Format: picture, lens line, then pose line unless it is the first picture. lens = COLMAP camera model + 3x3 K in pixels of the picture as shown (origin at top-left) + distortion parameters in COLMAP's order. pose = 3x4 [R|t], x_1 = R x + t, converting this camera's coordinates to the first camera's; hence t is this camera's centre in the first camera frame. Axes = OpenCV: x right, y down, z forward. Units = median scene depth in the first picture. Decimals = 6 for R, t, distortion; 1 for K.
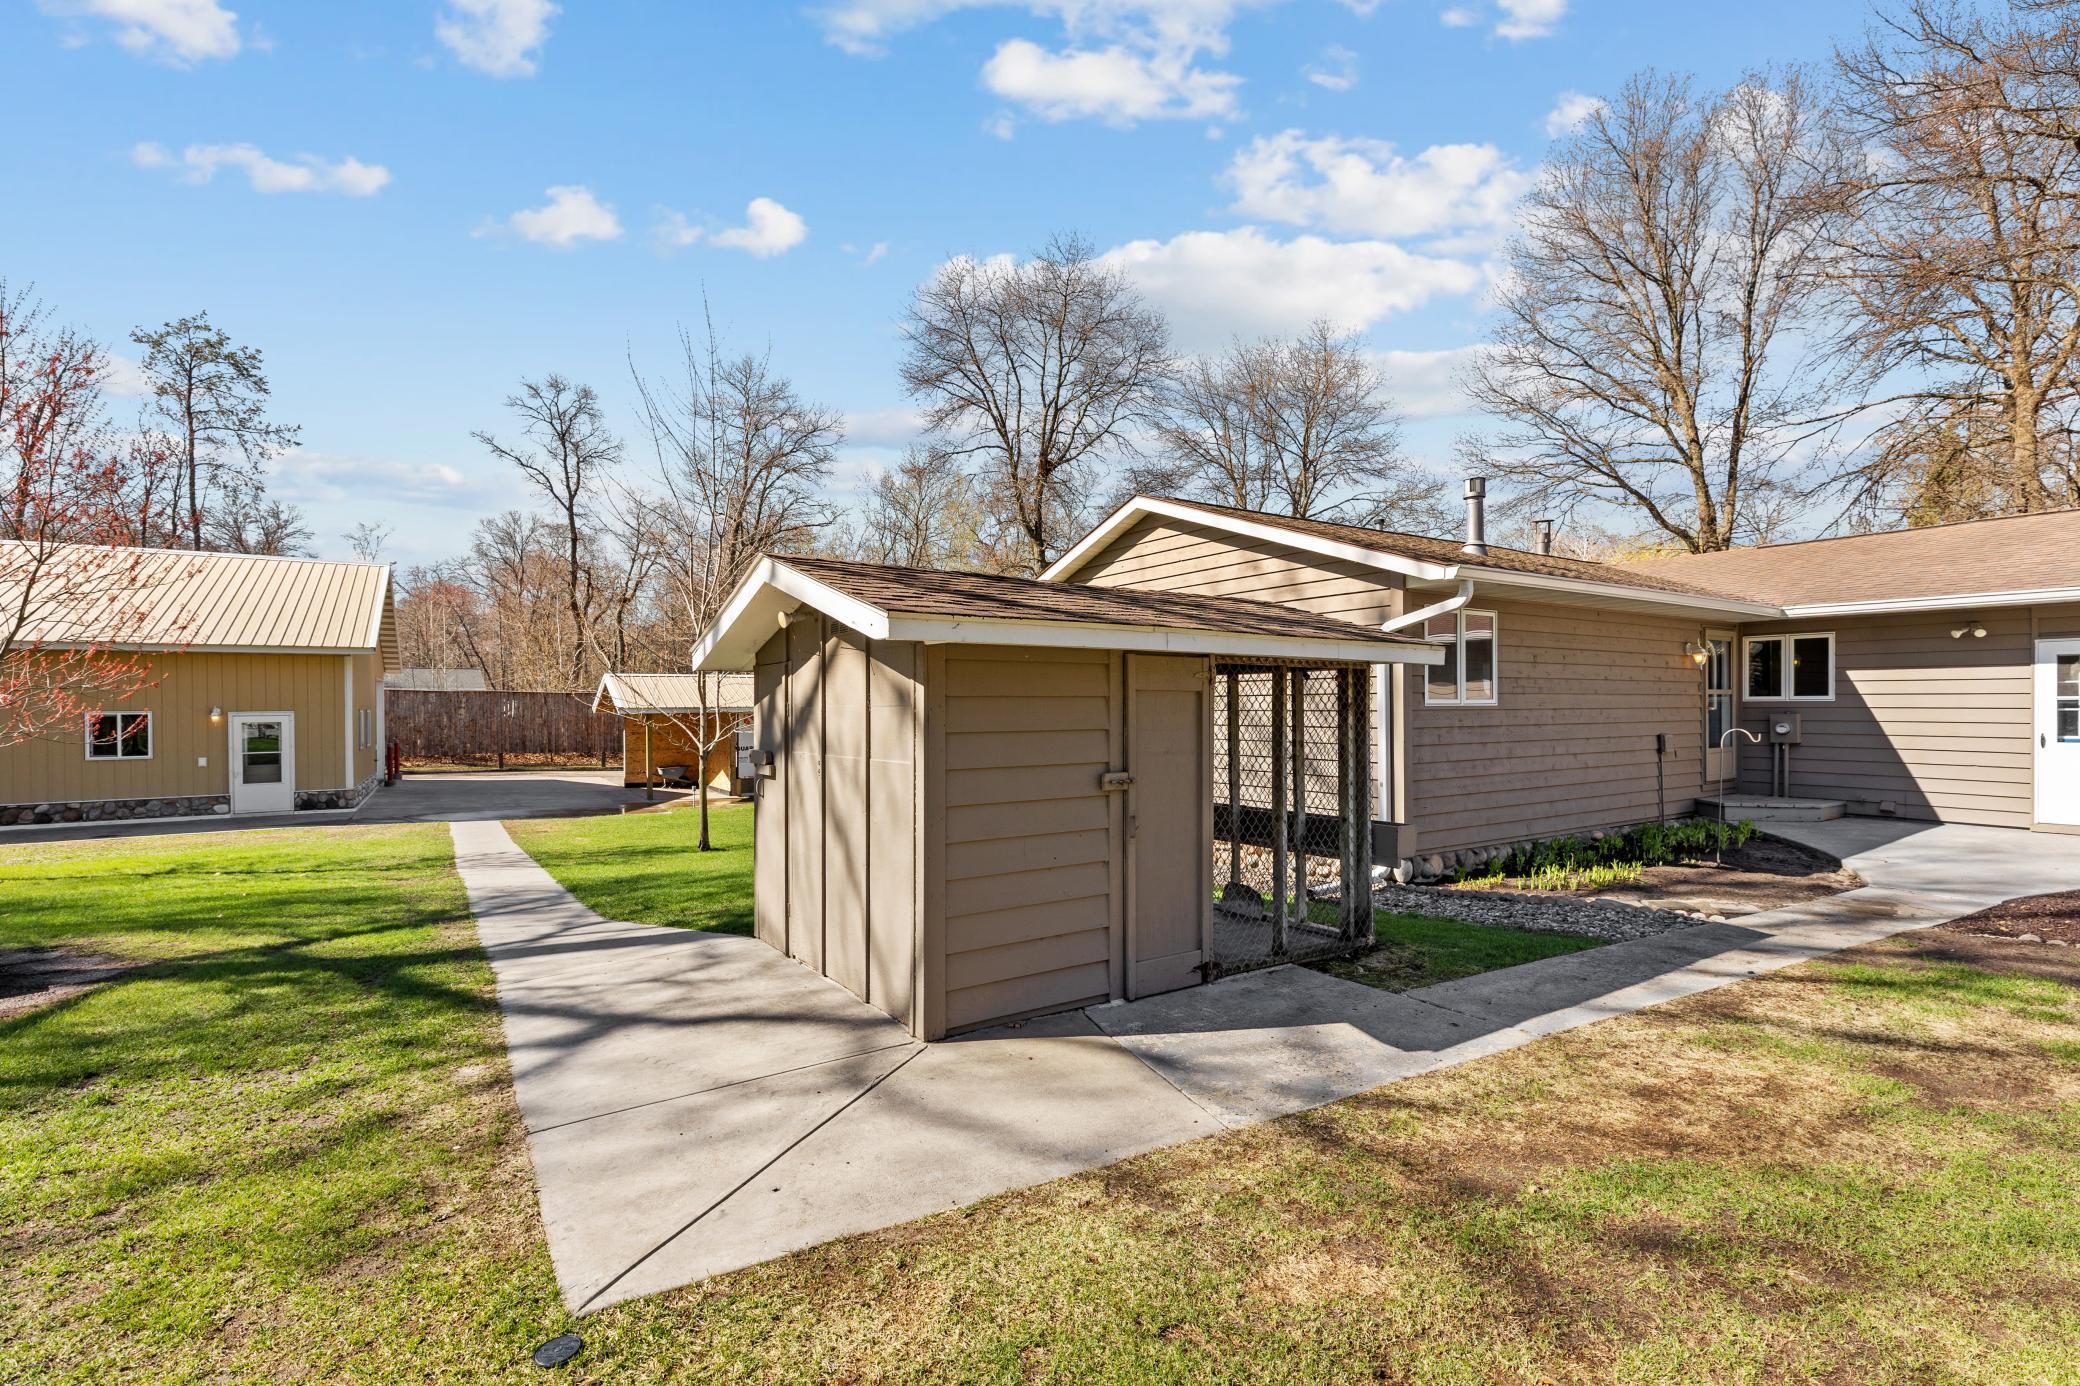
lens RADIAL K [[934.5, 0, 1062.2], [0, 934.5, 713.9], [0, 0, 1]] dist [0.002924, 0.000480]
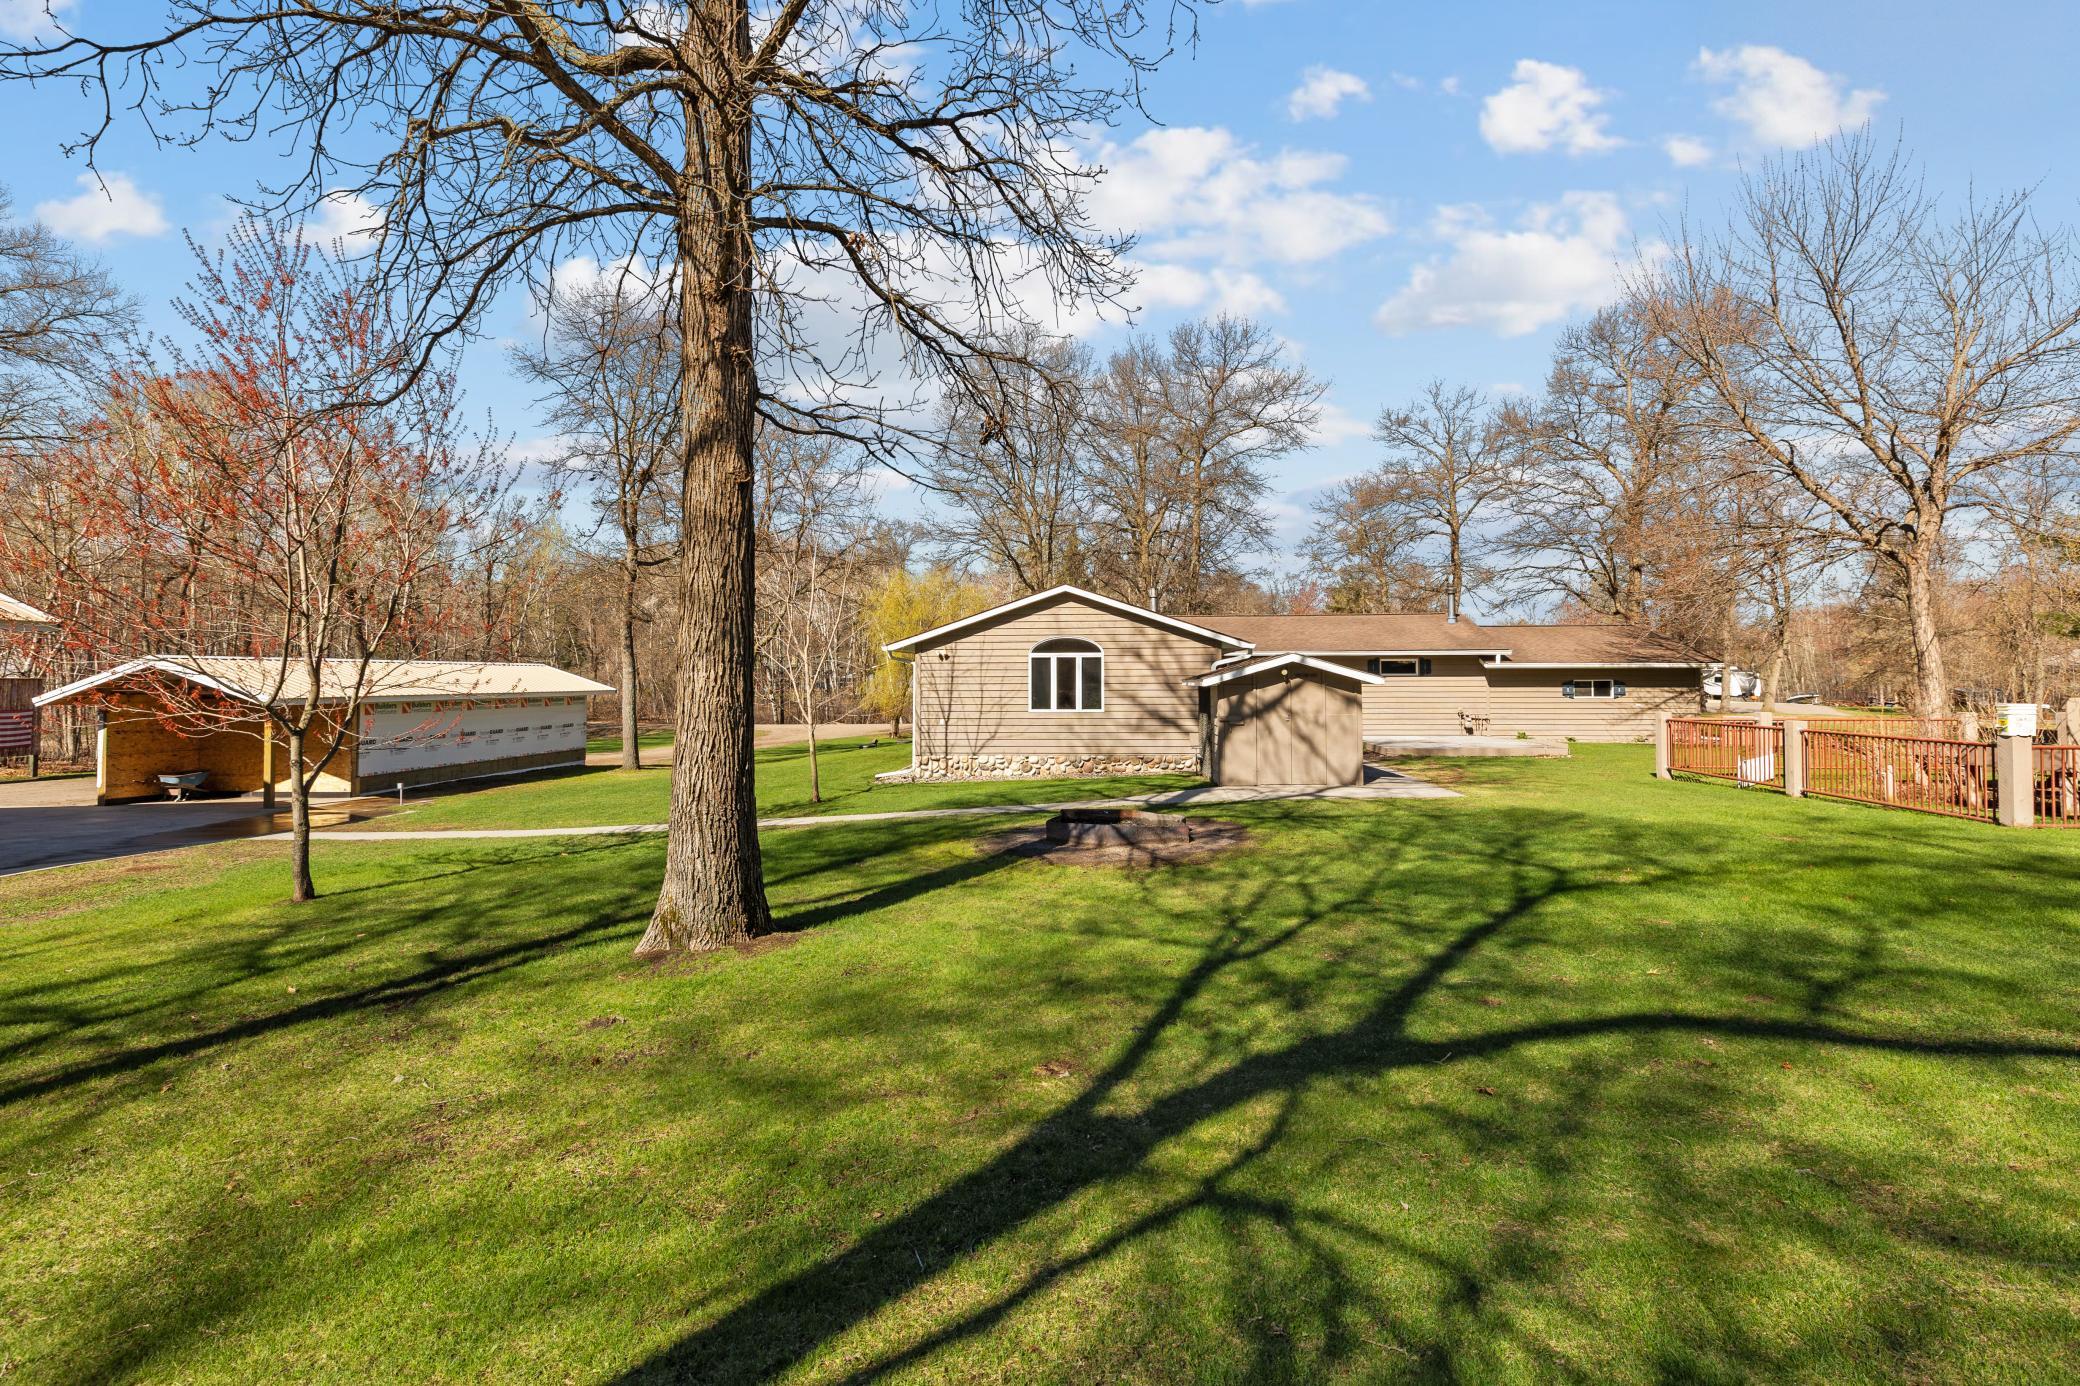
lens RADIAL K [[934.5, 0, 1054.2], [0, 934.5, 659.4], [0, 0, 1]] dist [0.002924, 0.000480]
pose [[0.612659, 0.018237, 0.790137, -0.683270], [0.005781, 0.999604, -0.027554, -0.013676], [-0.790326, 0.021448, 0.612311, -0.066675]]
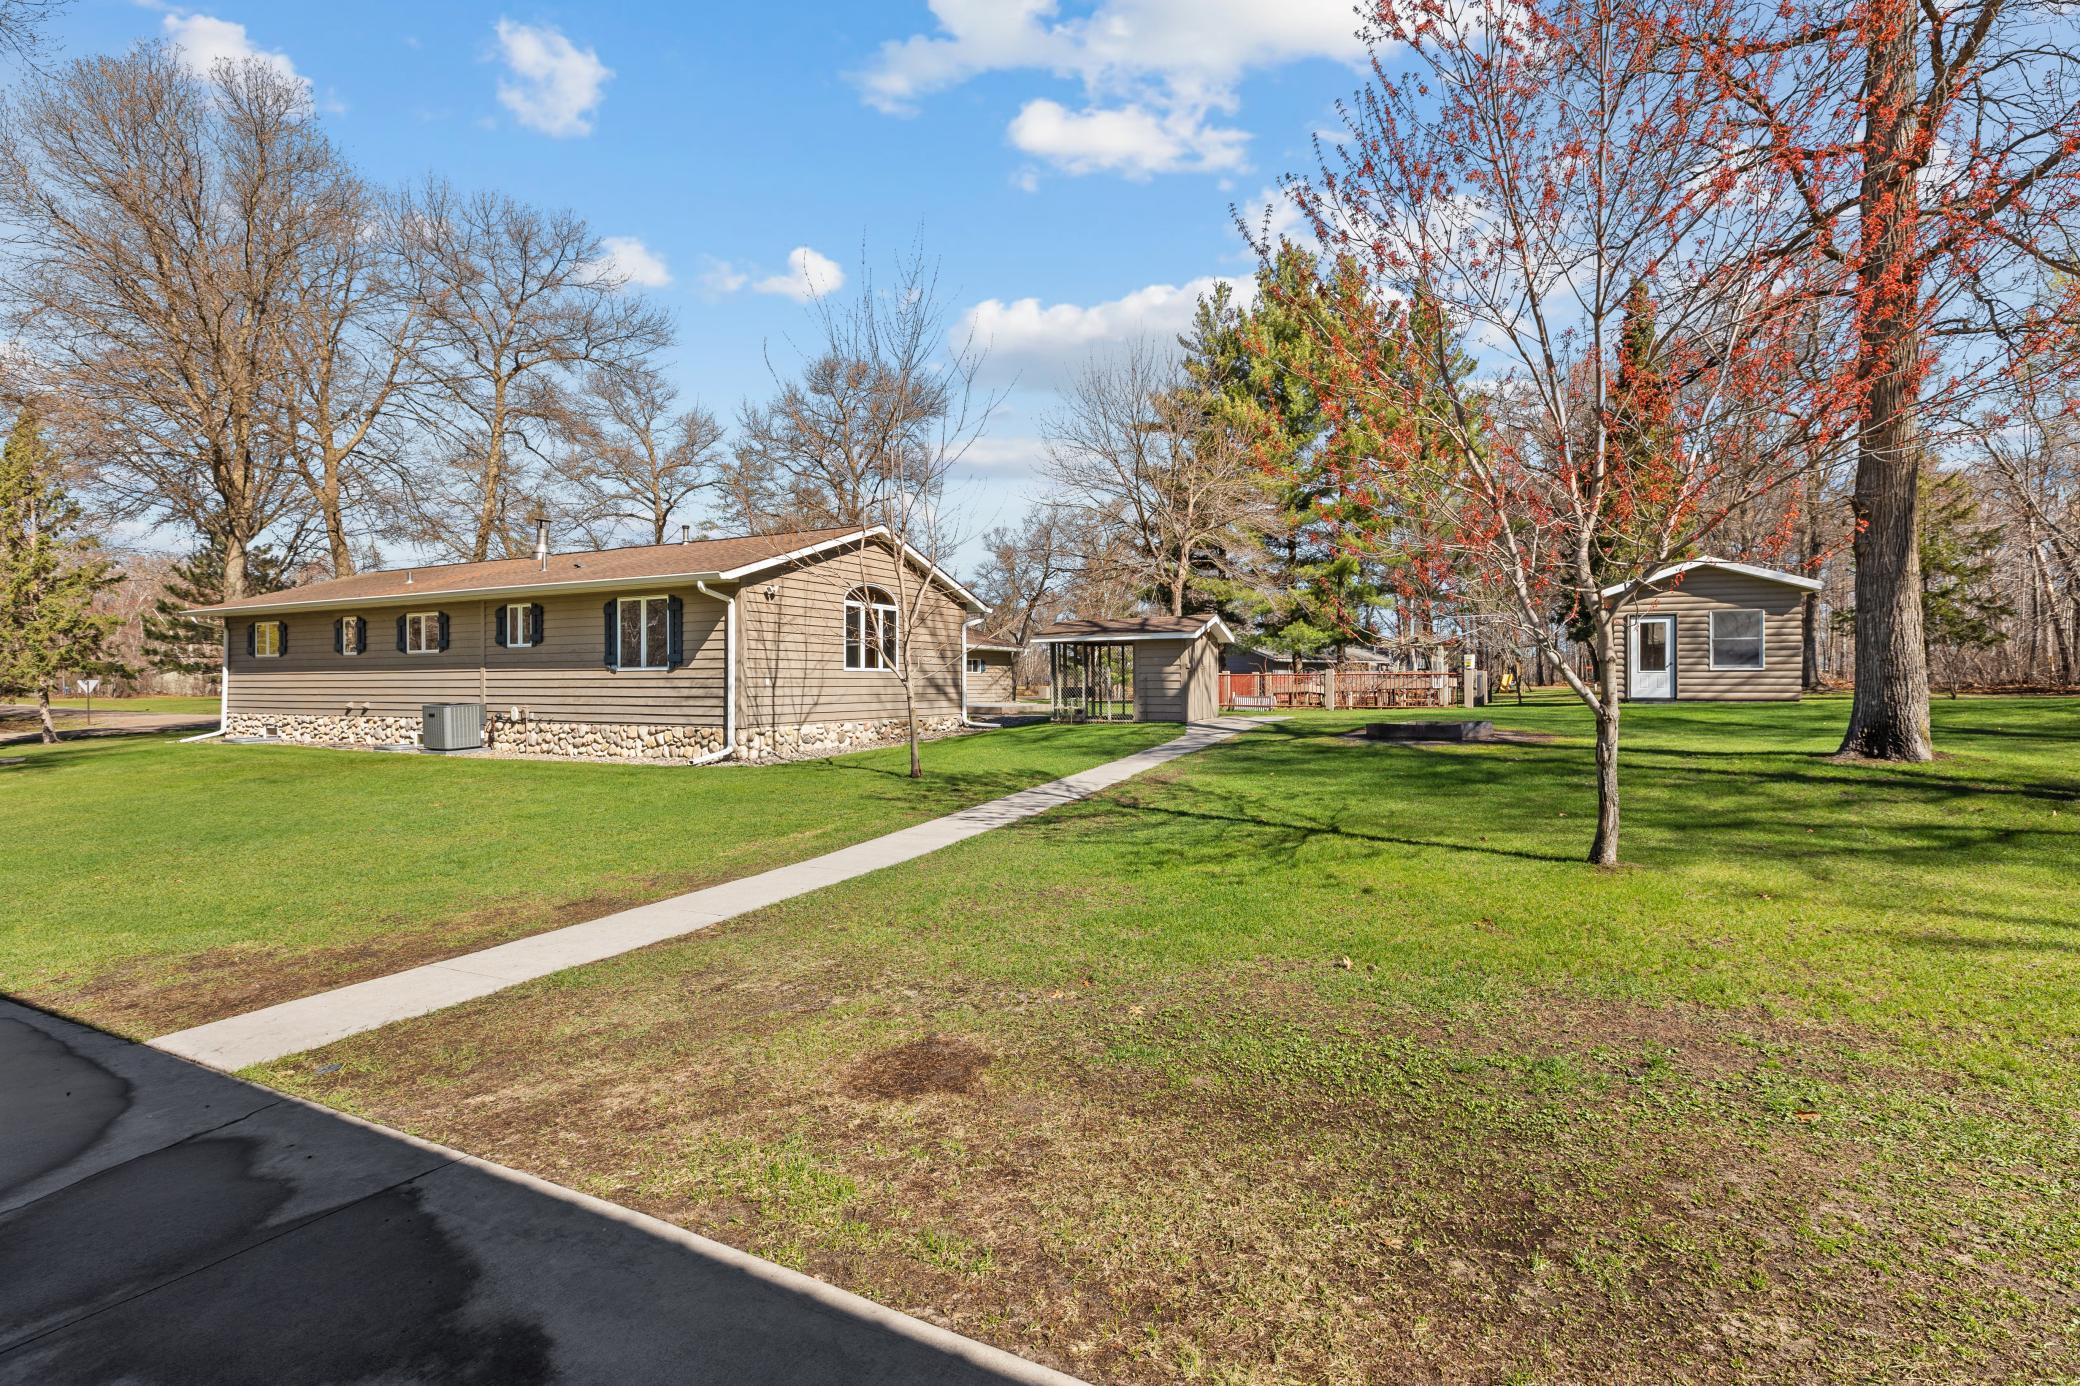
lens RADIAL K [[934.5, 0, 1044.3], [0, 934.5, 688.4], [0, 0, 1]] dist [0.002924, 0.000480]
pose [[-0.477138, 0.001763, 0.878826, -0.725482], [0.009386, 0.999951, 0.003089, 0.026308], [-0.878778, 0.009722, -0.477132, 0.738497]]
